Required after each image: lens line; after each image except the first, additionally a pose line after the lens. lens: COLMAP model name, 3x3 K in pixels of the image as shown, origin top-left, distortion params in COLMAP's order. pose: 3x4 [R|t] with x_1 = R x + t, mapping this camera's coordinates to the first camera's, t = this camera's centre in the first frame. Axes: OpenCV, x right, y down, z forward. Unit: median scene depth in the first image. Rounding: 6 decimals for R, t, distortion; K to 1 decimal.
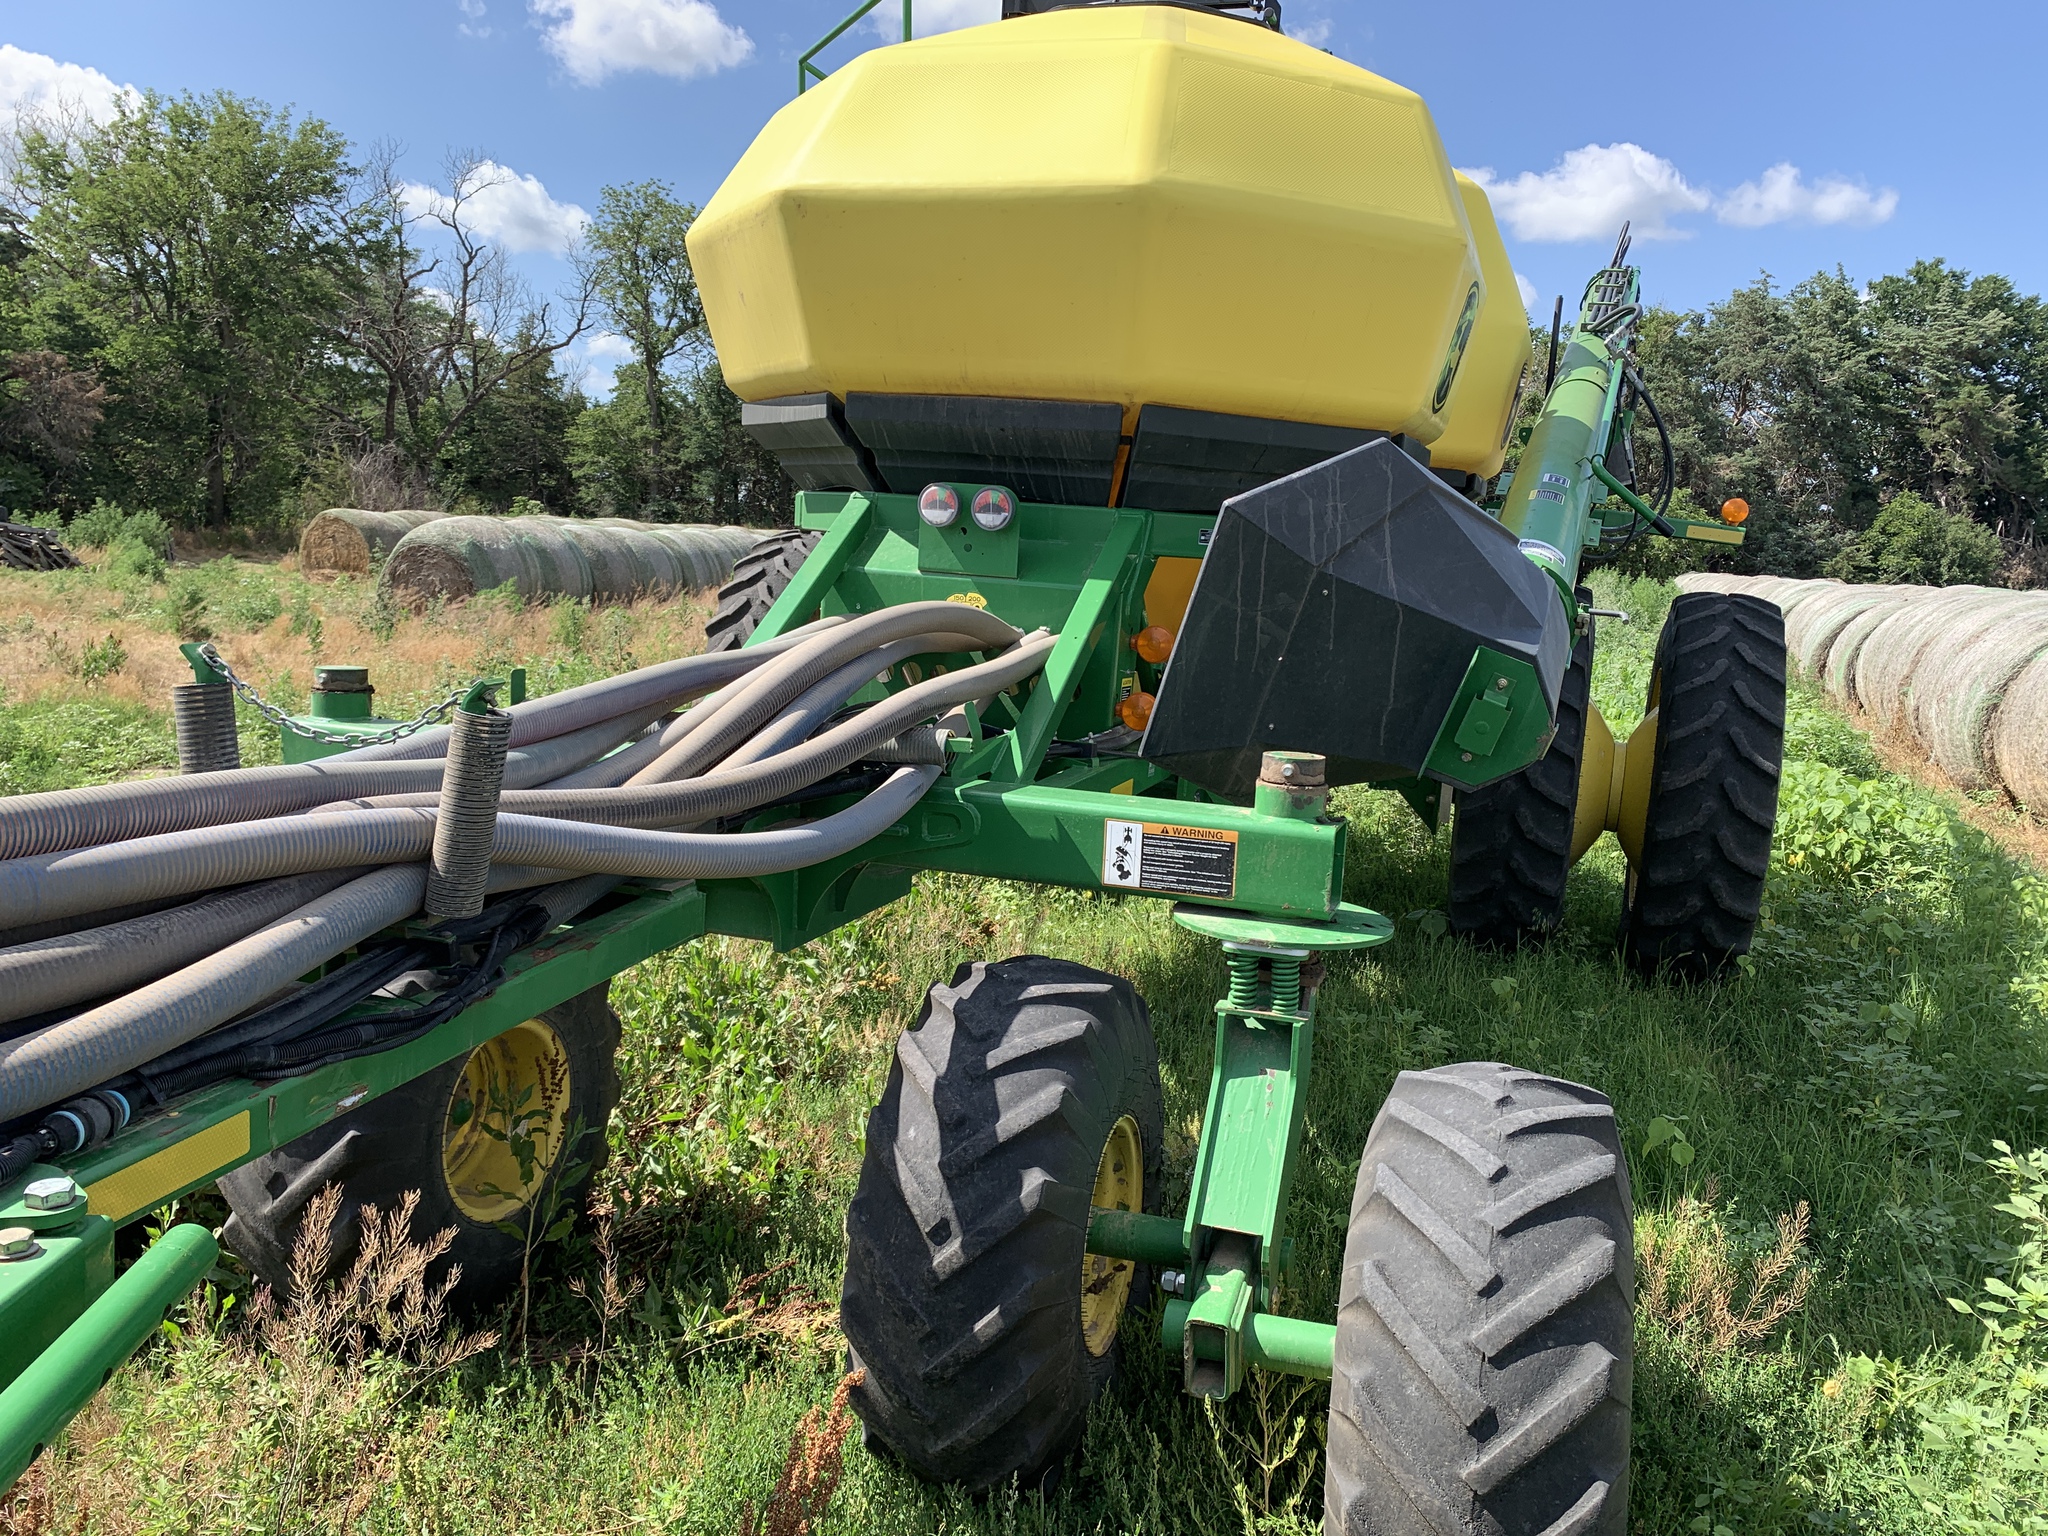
lens RADIAL K [[1547.1, 0, 981.8], [0, 1547.1, 764.5], [0, 0, 1]] dist [0.040123, -0.046361]
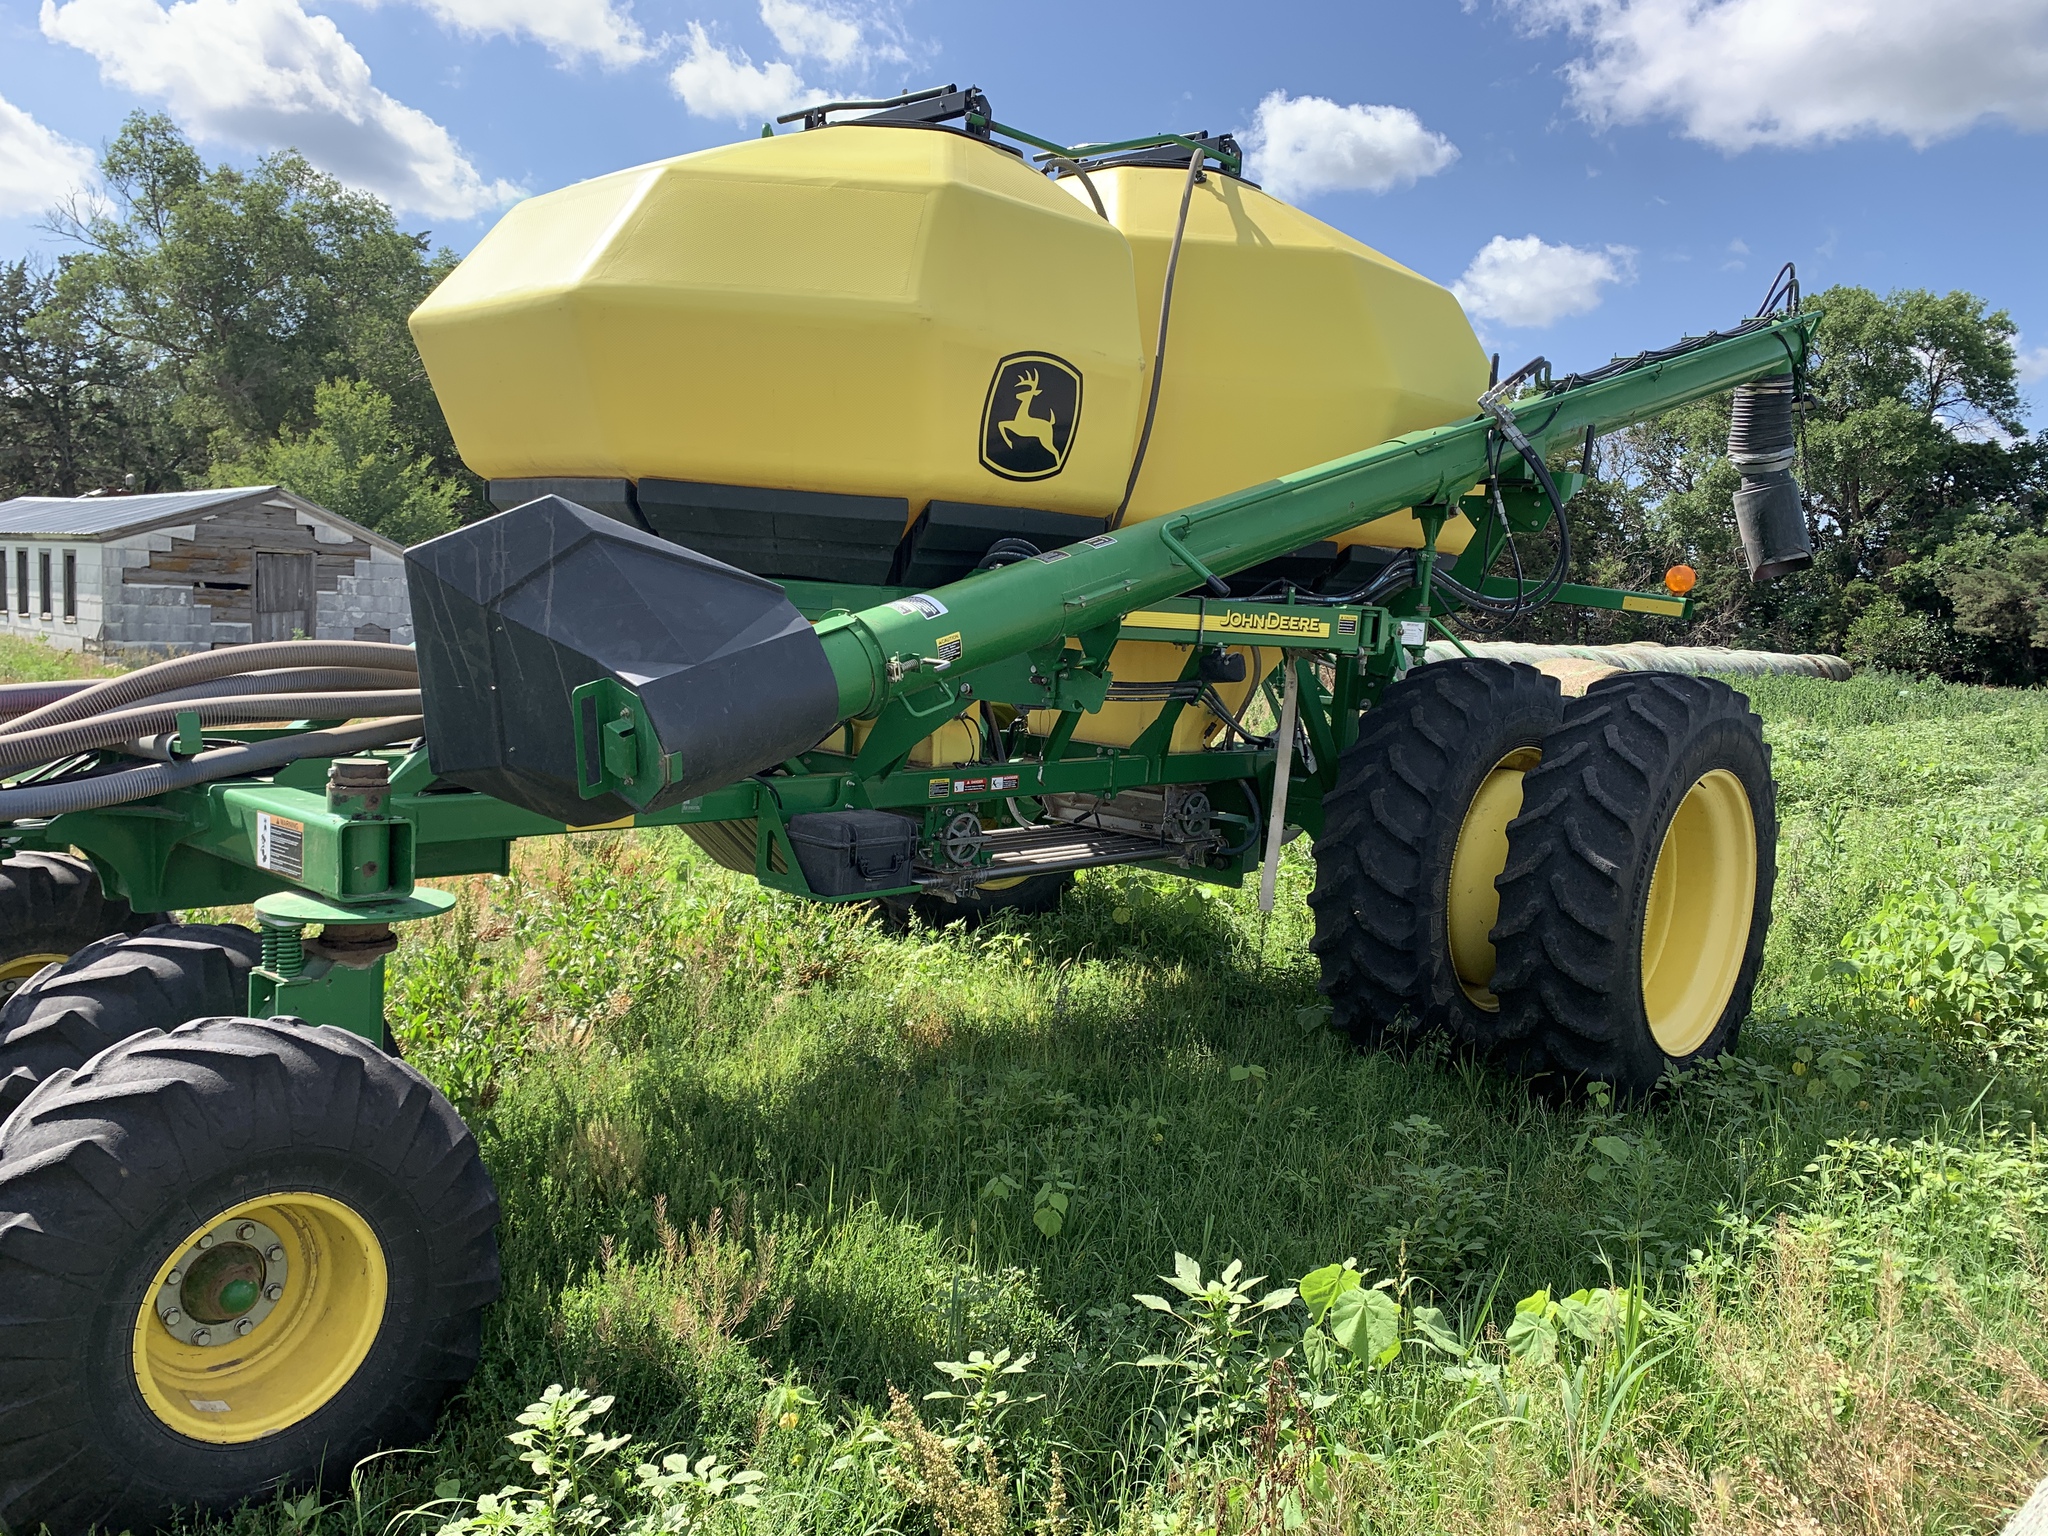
lens RADIAL K [[1547.1, 0, 981.8], [0, 1547.1, 764.5], [0, 0, 1]] dist [0.040123, -0.046361]
pose [[0.914466, 0.029647, -0.403574, 0.844312], [-0.059239, 0.996376, -0.061036, 0.030956], [0.400302, 0.079723, 0.912909, 0.089987]]
